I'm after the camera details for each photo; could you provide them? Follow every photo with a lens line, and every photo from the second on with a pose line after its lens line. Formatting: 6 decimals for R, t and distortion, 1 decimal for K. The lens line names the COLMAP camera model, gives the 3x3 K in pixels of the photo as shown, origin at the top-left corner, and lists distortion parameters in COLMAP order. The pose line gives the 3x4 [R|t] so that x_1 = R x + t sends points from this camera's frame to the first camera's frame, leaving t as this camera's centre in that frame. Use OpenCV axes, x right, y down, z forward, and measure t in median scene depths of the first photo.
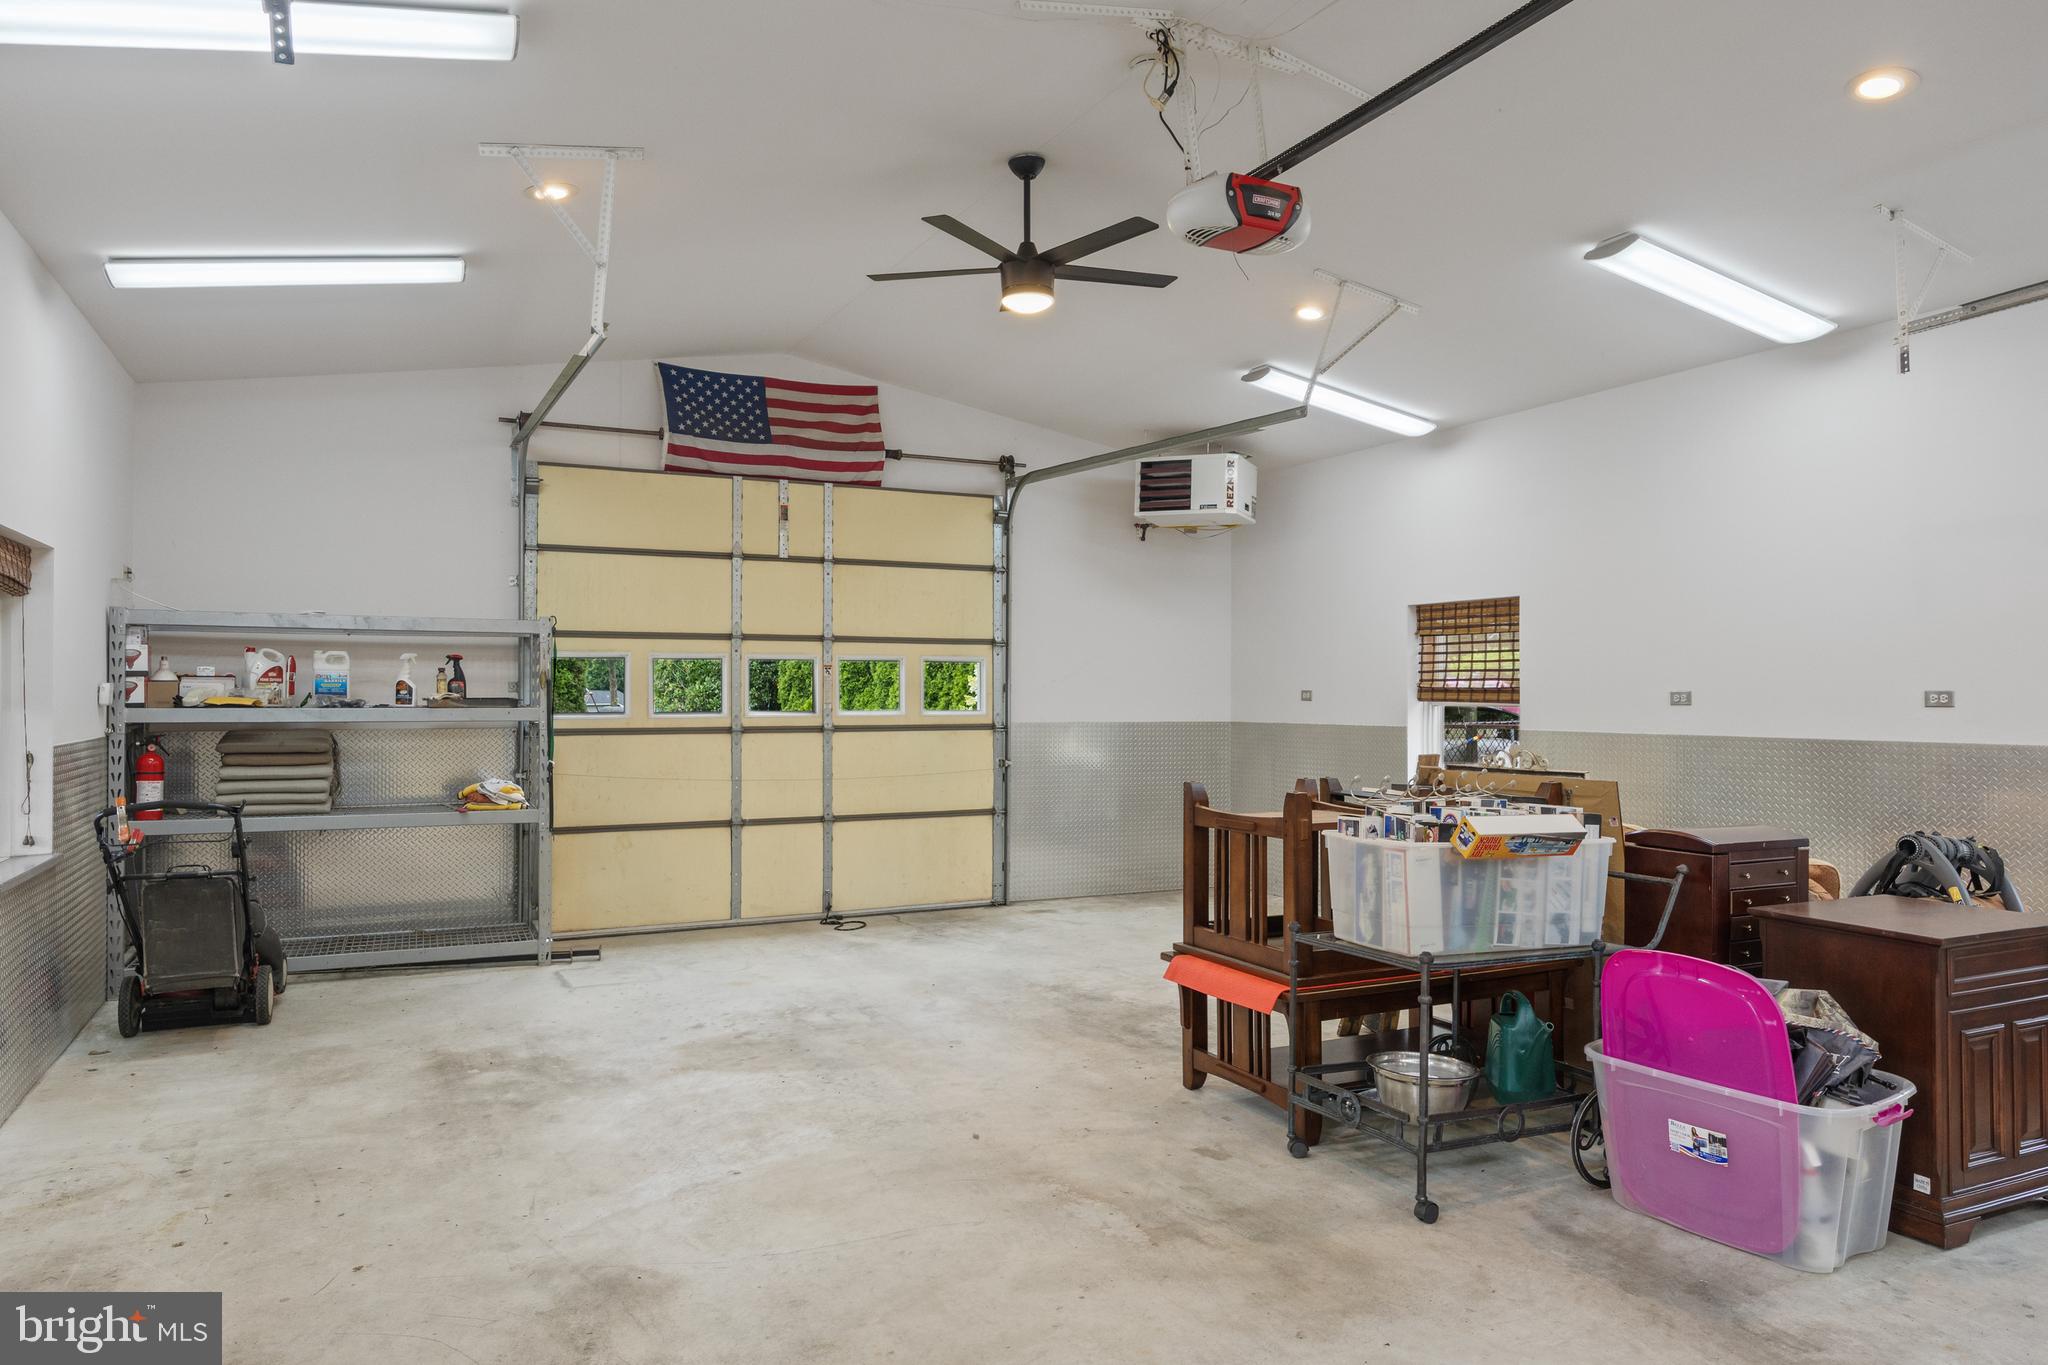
lens RADIAL K [[1319.7, 0, 1024.0], [0, 1319.7, 682.5], [0, 0, 1]] dist [-0.008433, 0.001206]
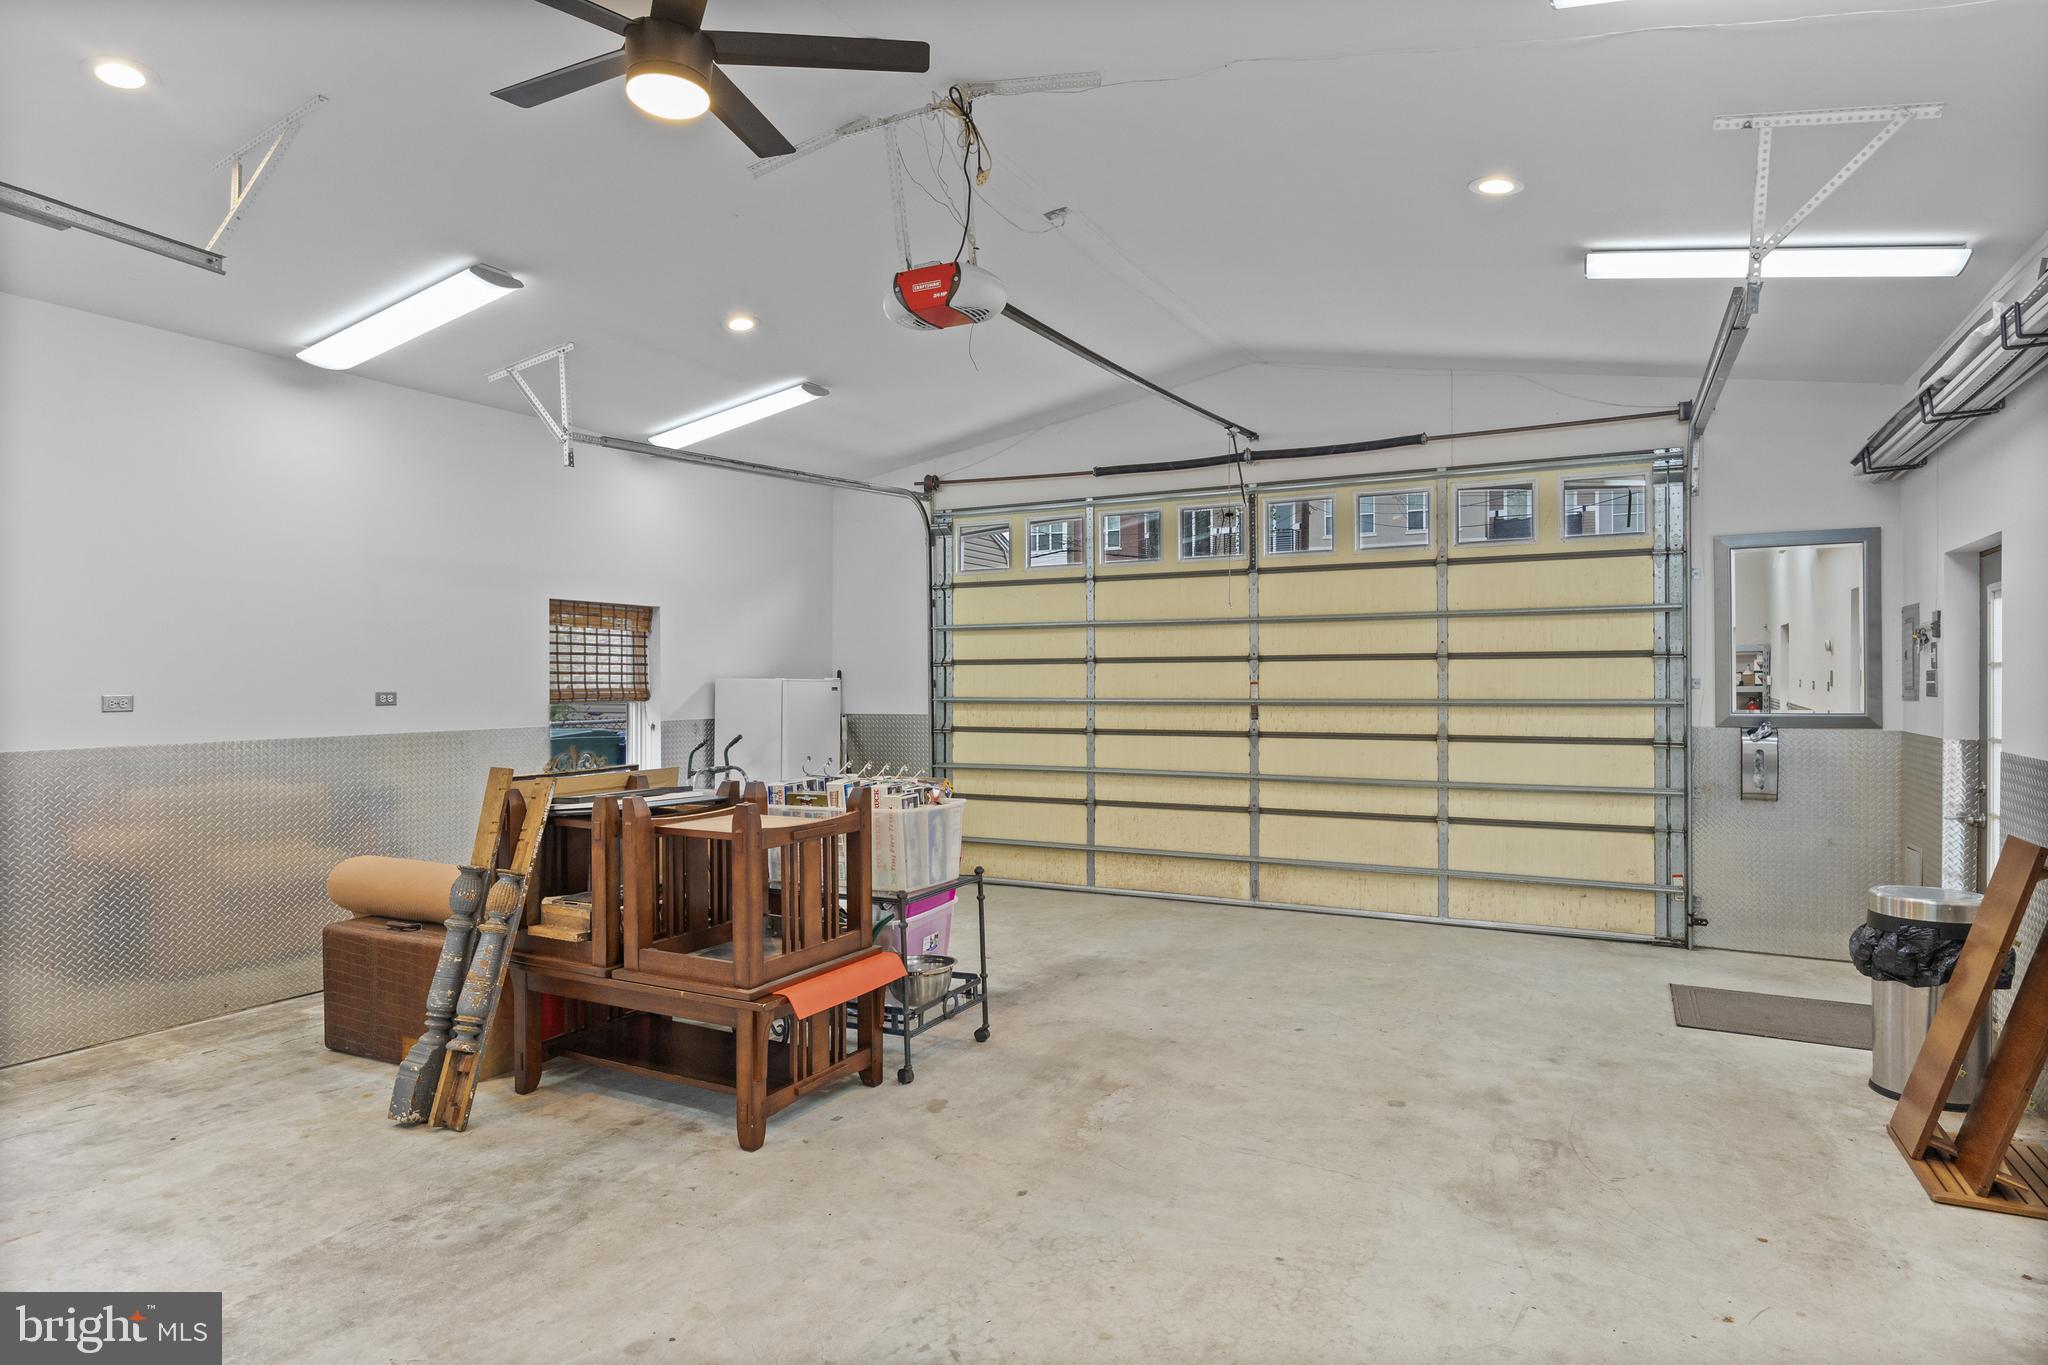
lens RADIAL K [[1157.0, 0, 1024.0], [0, 1157.0, 682.5], [0, 0, 1]] dist [-0.000667, 0.000686]
pose [[-0.586789, -0.002520, 0.809736, -0.780750], [-0.005407, 0.999985, -0.000806, -0.007654], [-0.809722, -0.004851, -0.586794, 1.681913]]
